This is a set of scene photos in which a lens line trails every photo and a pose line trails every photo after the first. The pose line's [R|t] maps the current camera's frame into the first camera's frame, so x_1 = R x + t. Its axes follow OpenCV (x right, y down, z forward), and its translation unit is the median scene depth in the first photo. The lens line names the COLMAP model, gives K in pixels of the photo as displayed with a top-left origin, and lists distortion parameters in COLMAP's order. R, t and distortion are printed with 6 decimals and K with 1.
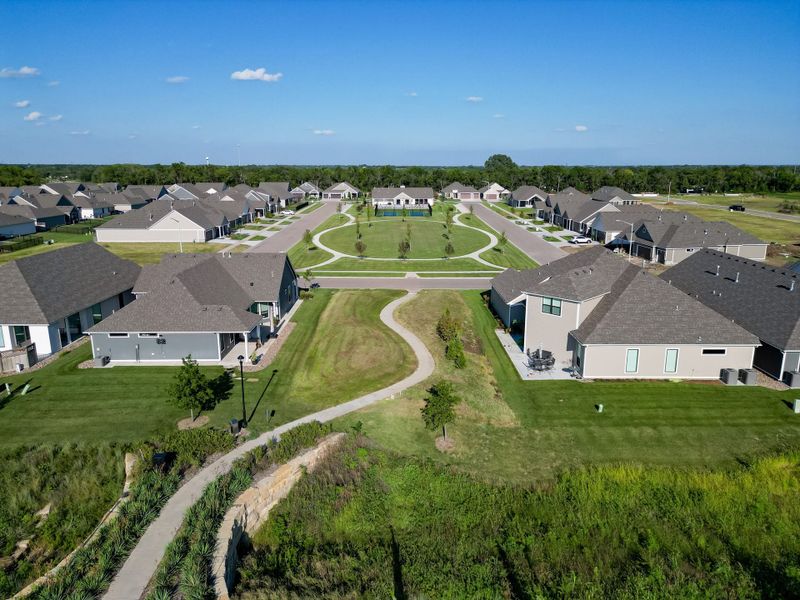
lens RADIAL K [[561.6, 0, 400.9], [0, 561.6, 297.3], [0, 0, 1]] dist [0.070751, -0.065427]
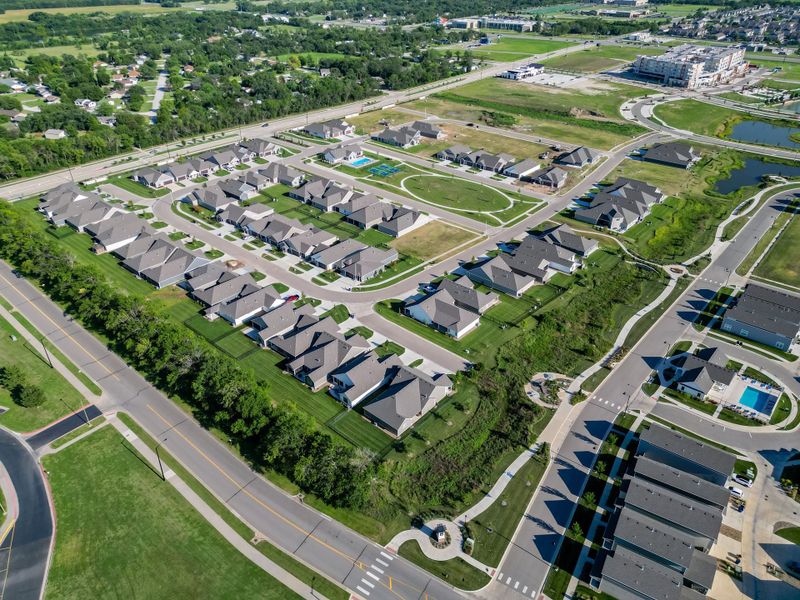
lens RADIAL K [[561.6, 0, 400.9], [0, 561.6, 297.3], [0, 0, 1]] dist [0.070751, -0.065427]
pose [[0.660735, -0.390801, 0.640861, -1.132530], [0.170668, 0.909631, 0.378739, -0.399016], [-0.730959, -0.140872, 0.667723, -0.284869]]
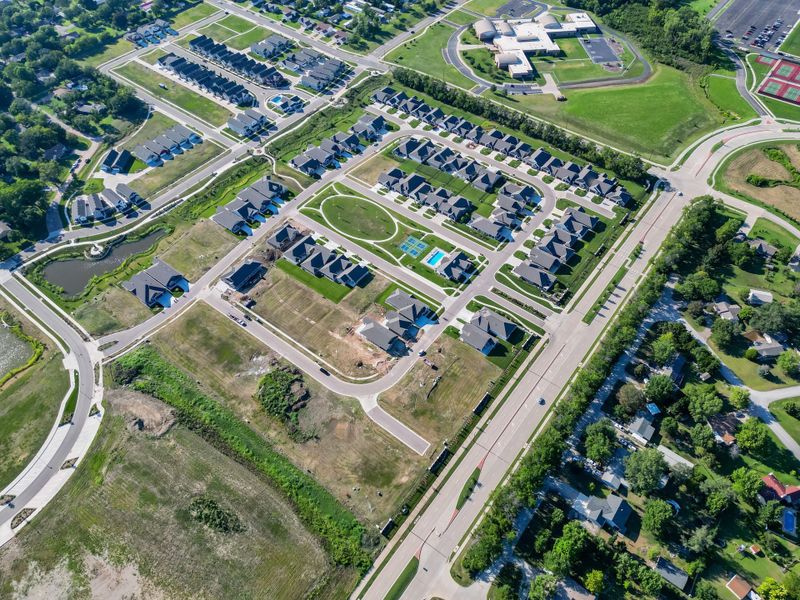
lens RADIAL K [[561.6, 0, 400.9], [0, 561.6, 297.3], [0, 0, 1]] dist [0.070751, -0.065427]
pose [[-0.611493, 0.601012, -0.514646, 1.137233], [-0.186241, 0.522822, 0.831848, -1.647647], [0.769019, 0.604518, -0.207768, 1.347730]]
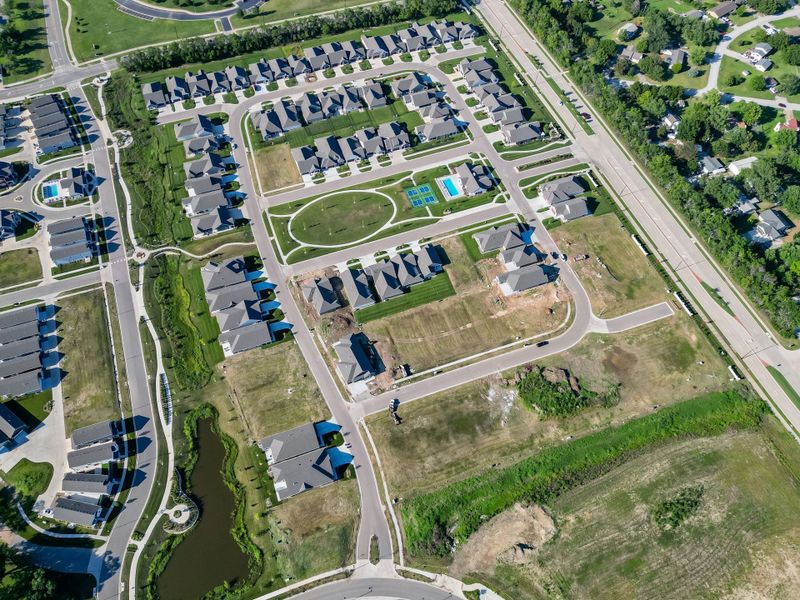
lens RADIAL K [[591.2, 0, 369.1], [0, 591.2, 296.2], [0, 0, 1]] dist [0.068687, -0.062380]
pose [[0.331606, 0.802964, -0.495264, 1.079093], [-0.223583, 0.576900, 0.785619, -1.322116], [0.916541, -0.149783, 0.370833, 0.018331]]
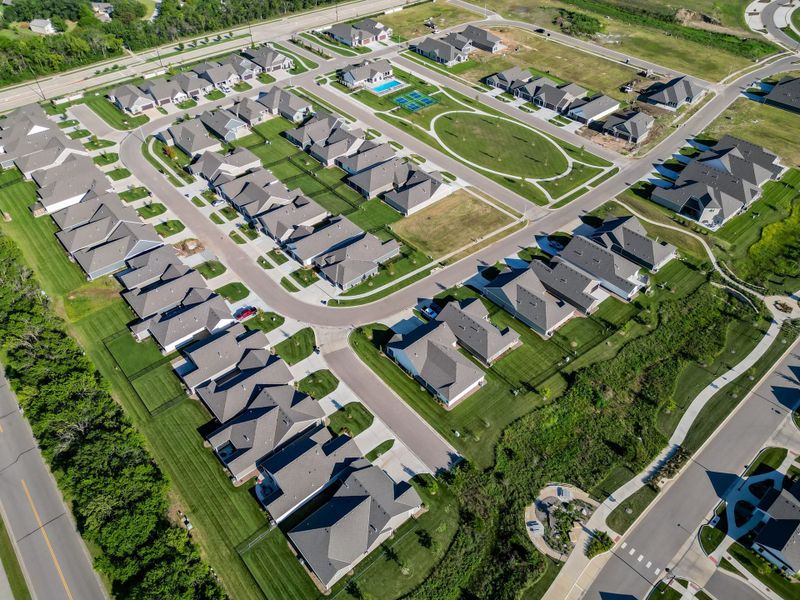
lens RADIAL K [[561.6, 0, 400.9], [0, 561.6, 297.3], [0, 0, 1]] dist [0.070751, -0.065427]
pose [[0.756365, -0.448702, 0.476002, -0.819533], [0.151819, 0.828207, 0.539467, -0.453725], [-0.636288, -0.335767, 0.694548, -0.139113]]
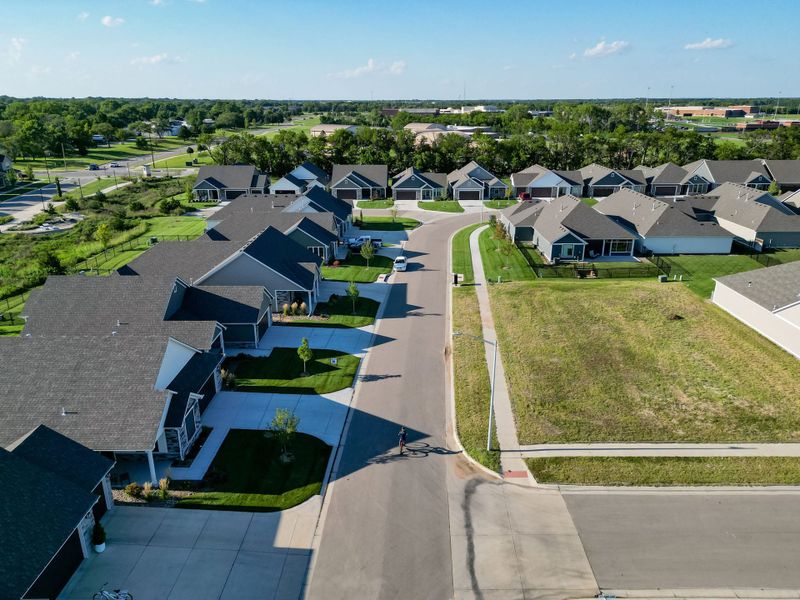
lens RADIAL K [[567.9, 0, 403.1], [0, 567.9, 287.6], [0, 0, 1]] dist [0.071645, -0.067004]
pose [[-0.009447, 0.299338, -0.954100, -0.002854], [-0.227724, 0.928427, 0.293538, -0.115411], [0.973680, 0.220045, 0.059396, 0.376317]]
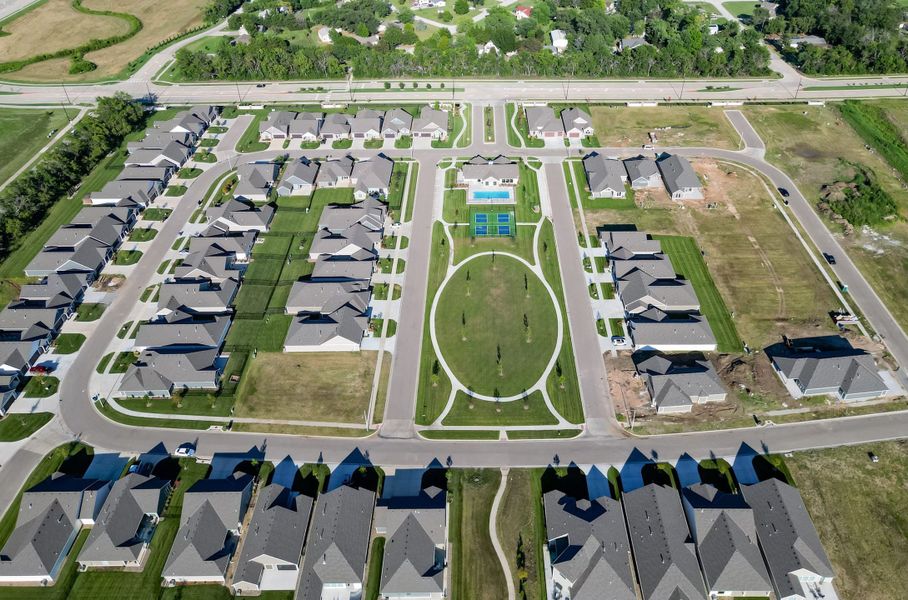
lens RADIAL K [[676.8, 0, 478.2], [0, 676.8, 229.9], [0, 0, 1]] dist [0.078001, -0.081855]
pose [[0.999981, -0.005987, -0.001483, -0.020383], [0.006114, 0.930396, 0.366506, -0.572616], [-0.000815, -0.366508, 0.930415, -0.286400]]
